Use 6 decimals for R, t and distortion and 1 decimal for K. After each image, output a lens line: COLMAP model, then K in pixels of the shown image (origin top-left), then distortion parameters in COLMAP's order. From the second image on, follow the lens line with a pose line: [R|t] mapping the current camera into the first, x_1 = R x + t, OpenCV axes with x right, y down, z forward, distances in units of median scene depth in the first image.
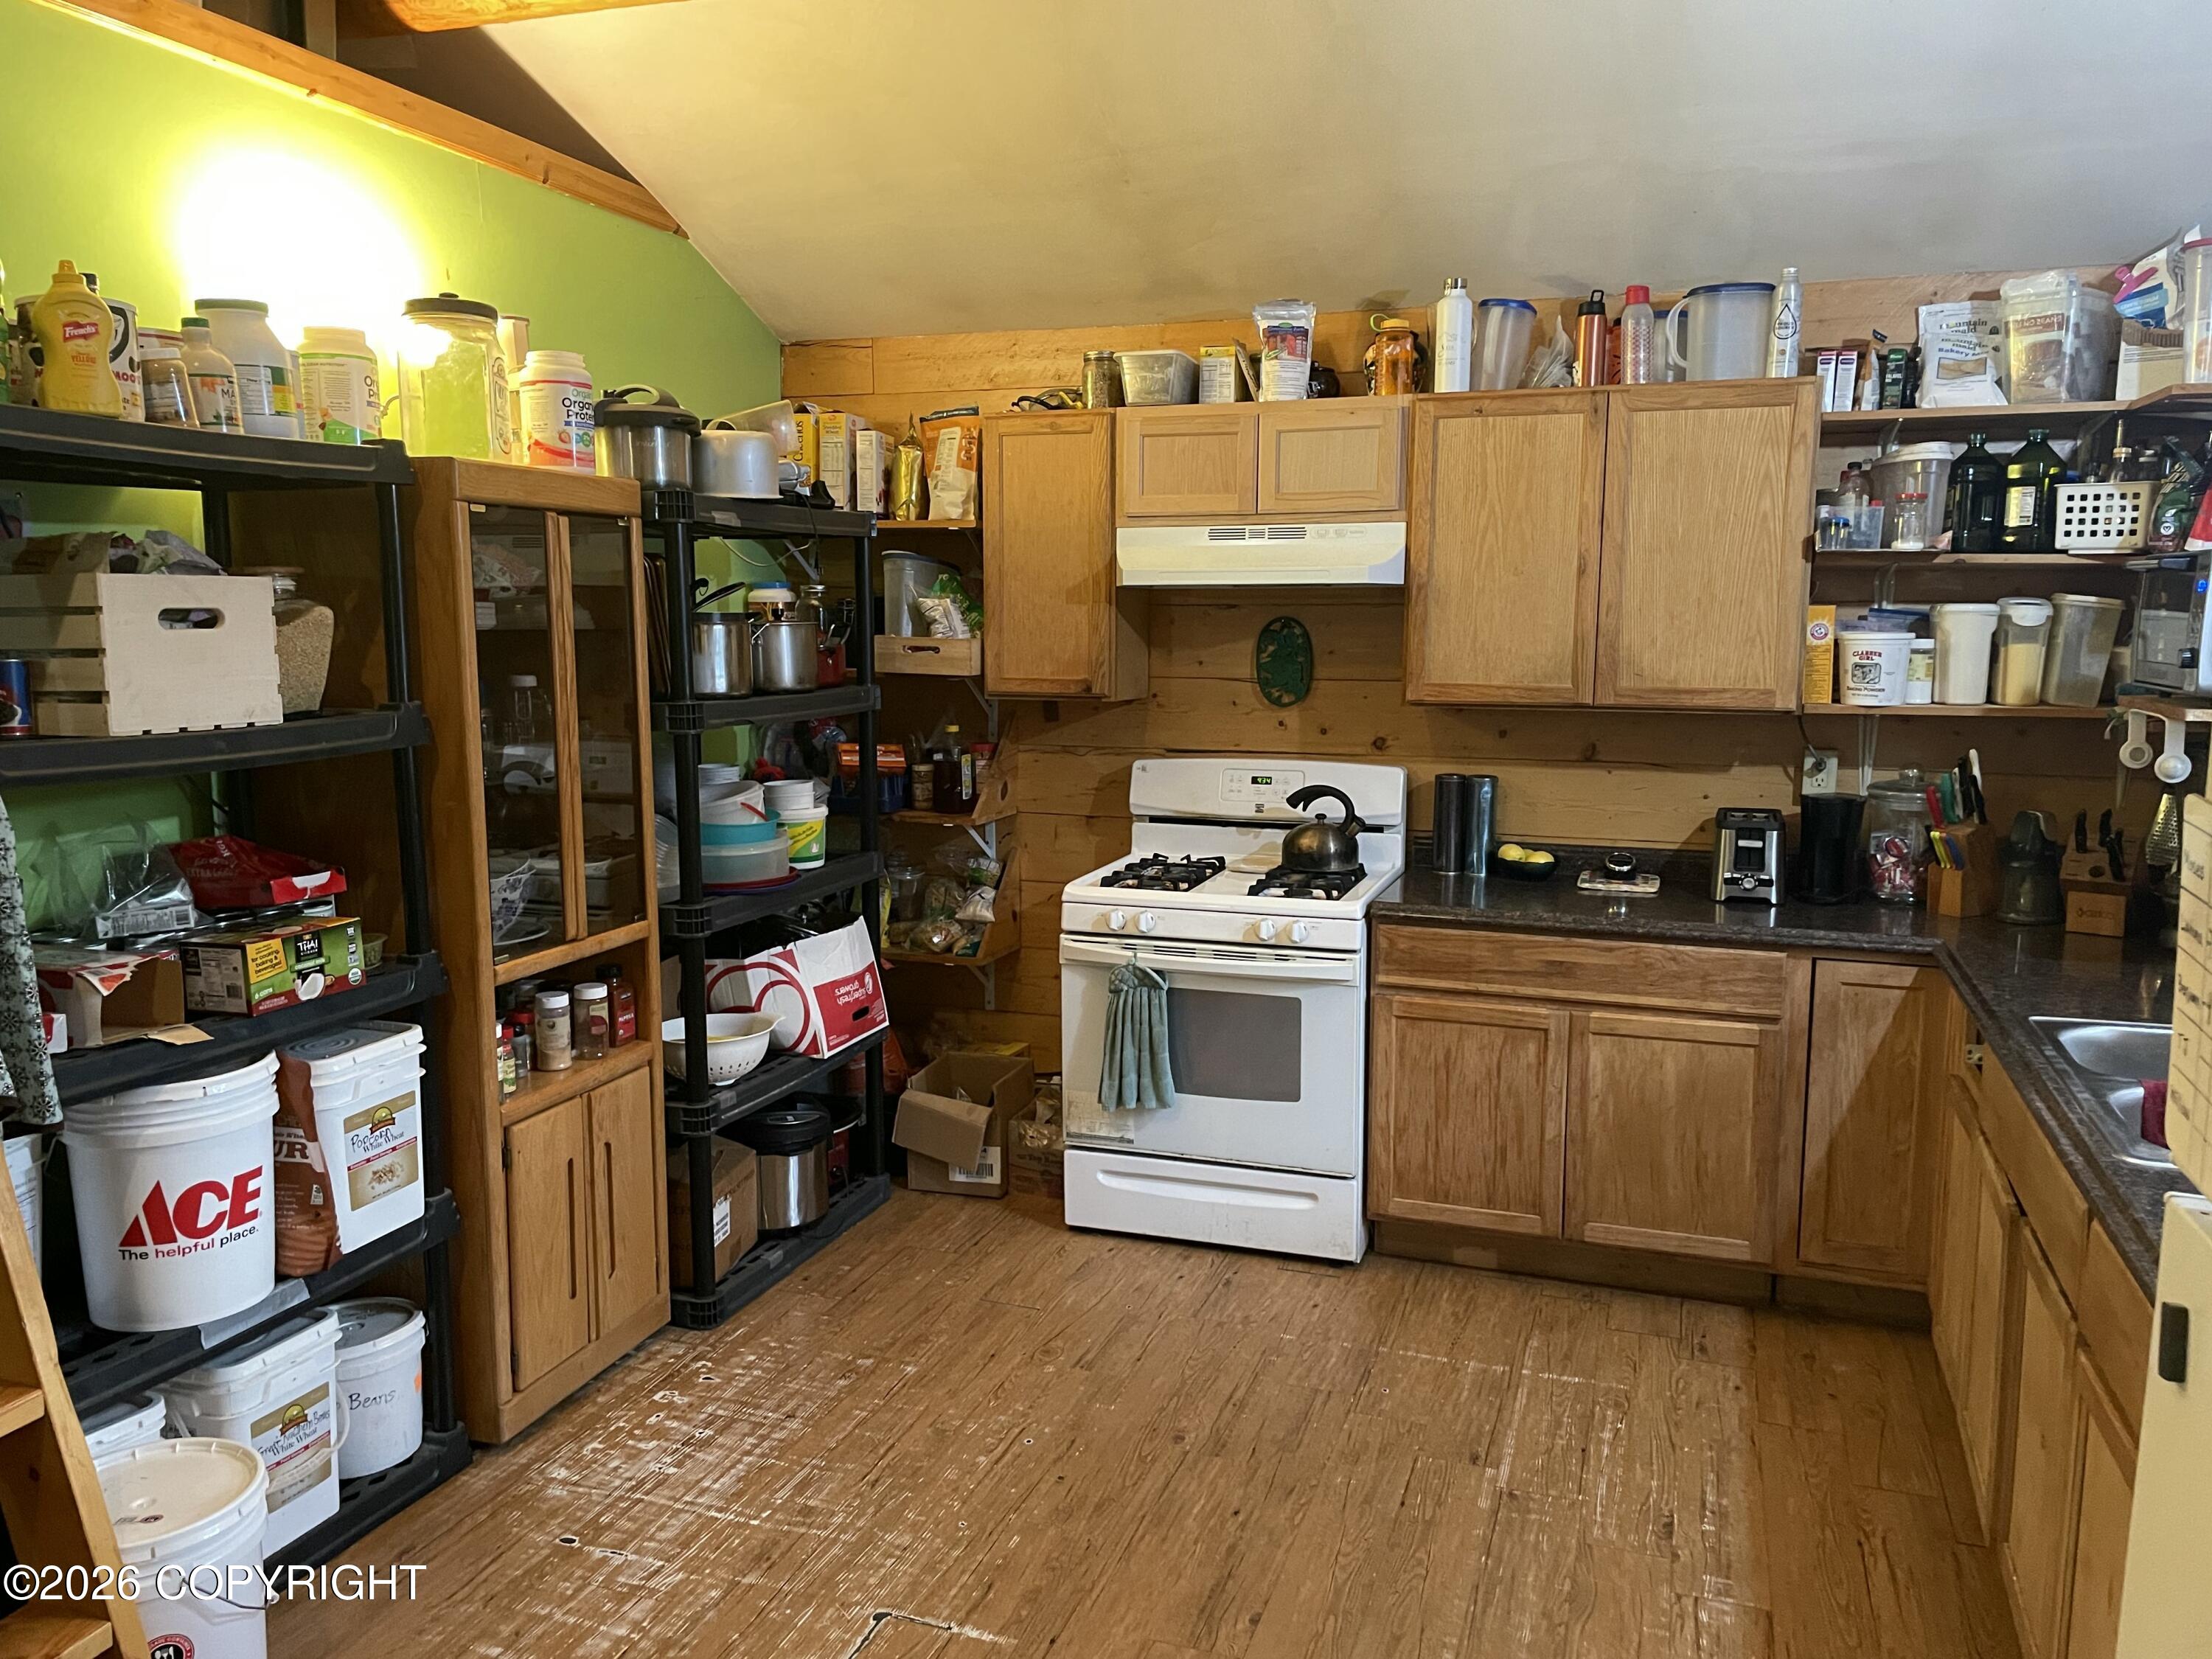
lens RADIAL K [[1668.2, 0, 1091.1], [0, 1668.2, 830.9], [0, 0, 1]] dist [0.100763, -0.139197]
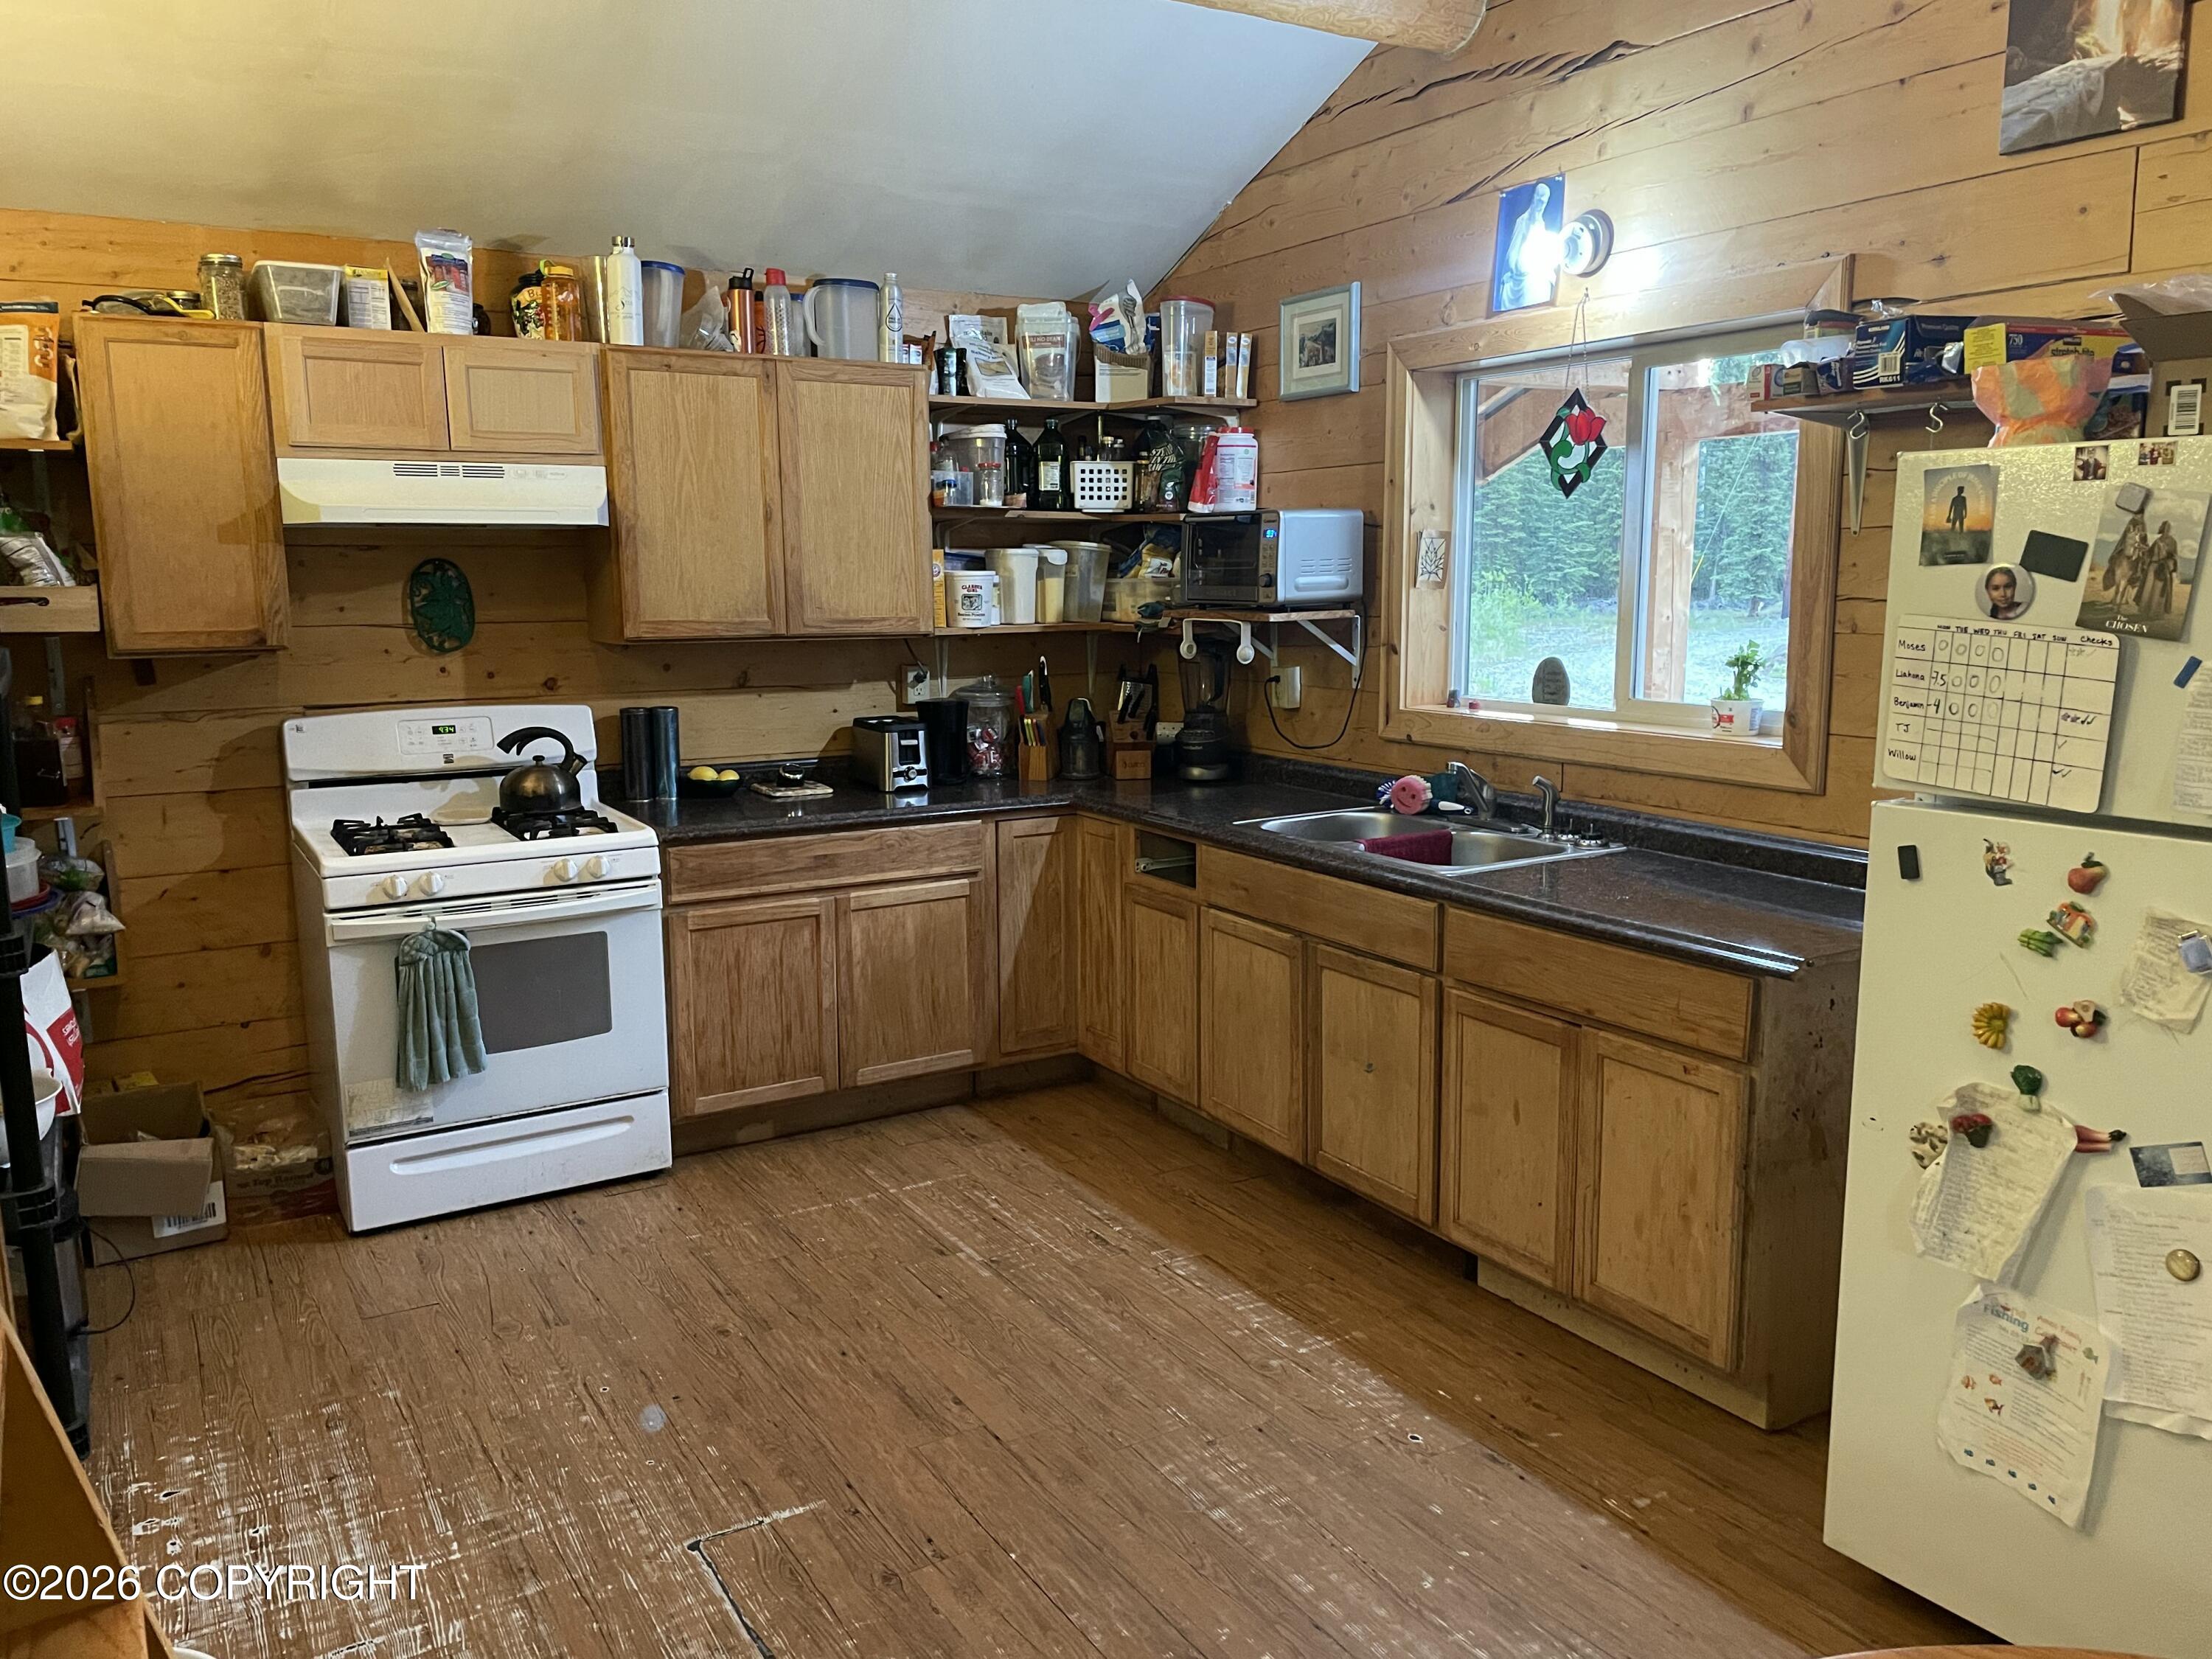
lens RADIAL K [[1669.7, 0, 1102.7], [0, 1669.7, 834.7], [0, 0, 1]] dist [0.100338, -0.137944]
pose [[0.635043, -0.131743, 0.761160, -0.460424], [0.109795, 0.990740, 0.079876, -0.007503], [-0.764634, 0.032847, 0.643627, 0.099682]]
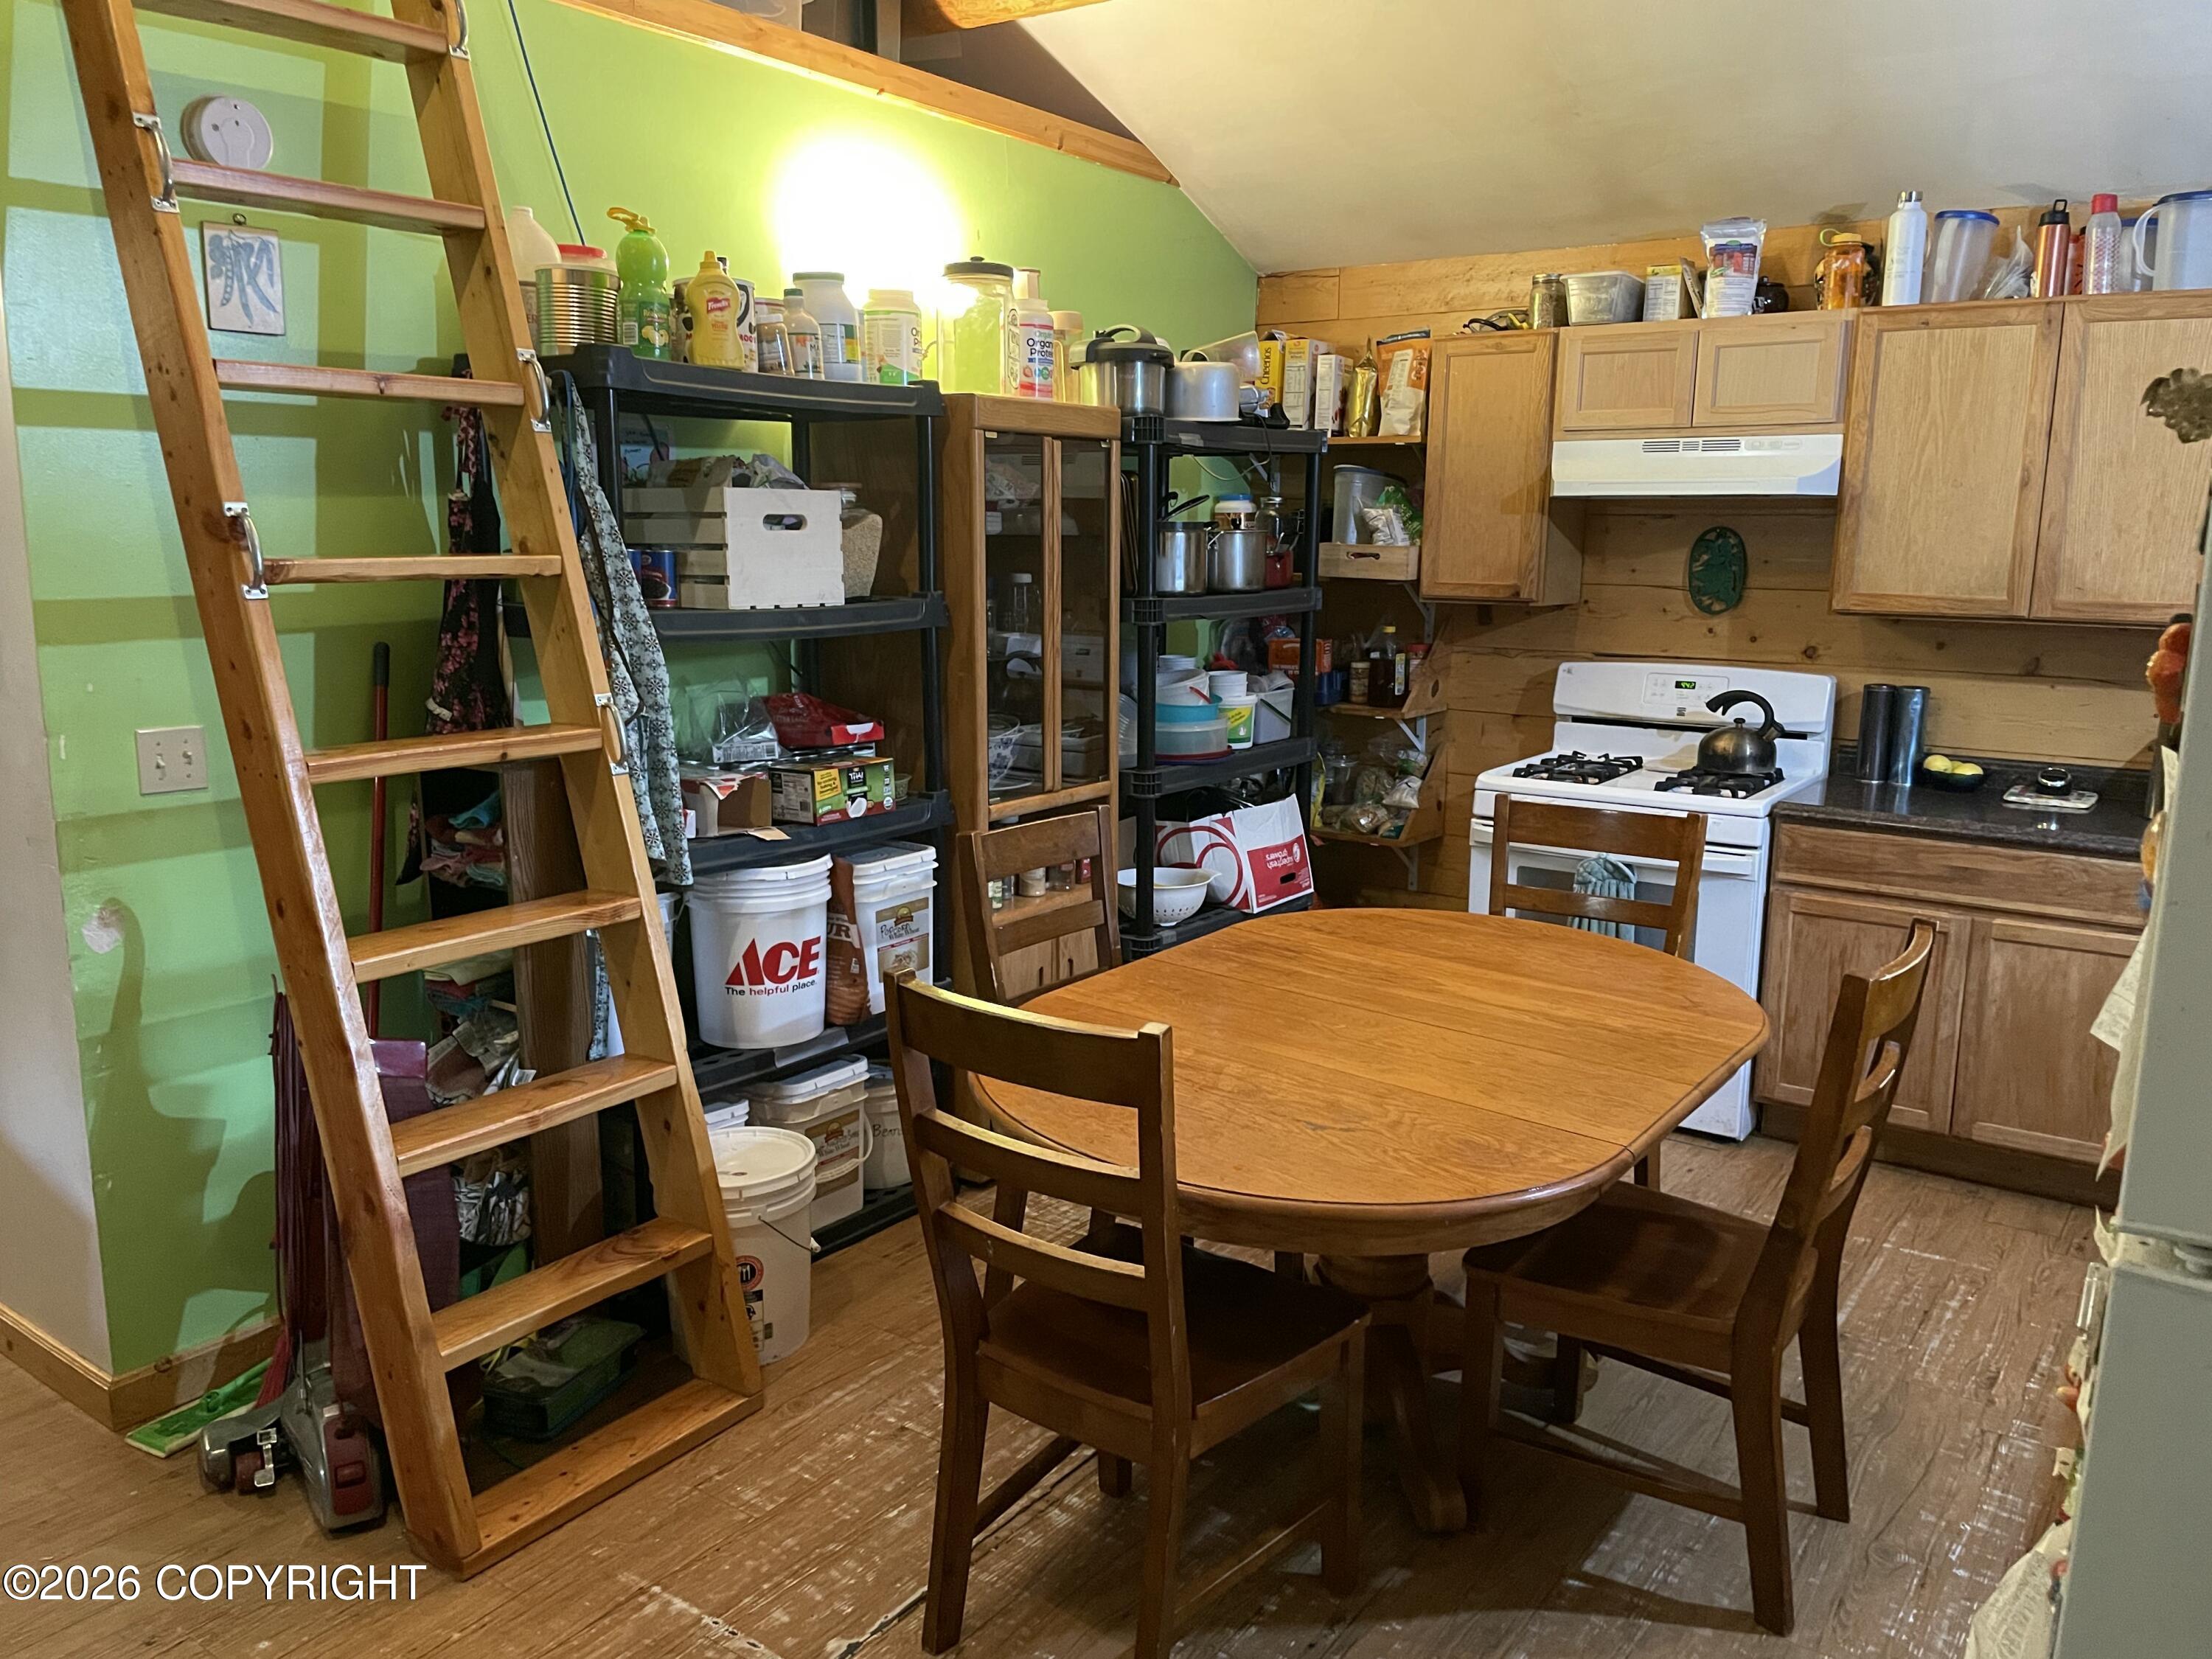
lens RADIAL K [[1669.7, 0, 1102.7], [0, 1669.7, 834.7], [0, 0, 1]] dist [0.100338, -0.137944]
pose [[0.959954, 0.059586, -0.273748, 0.053650], [-0.044931, 0.997216, 0.059504, 0.018806], [0.276531, -0.044821, 0.959959, -0.132424]]
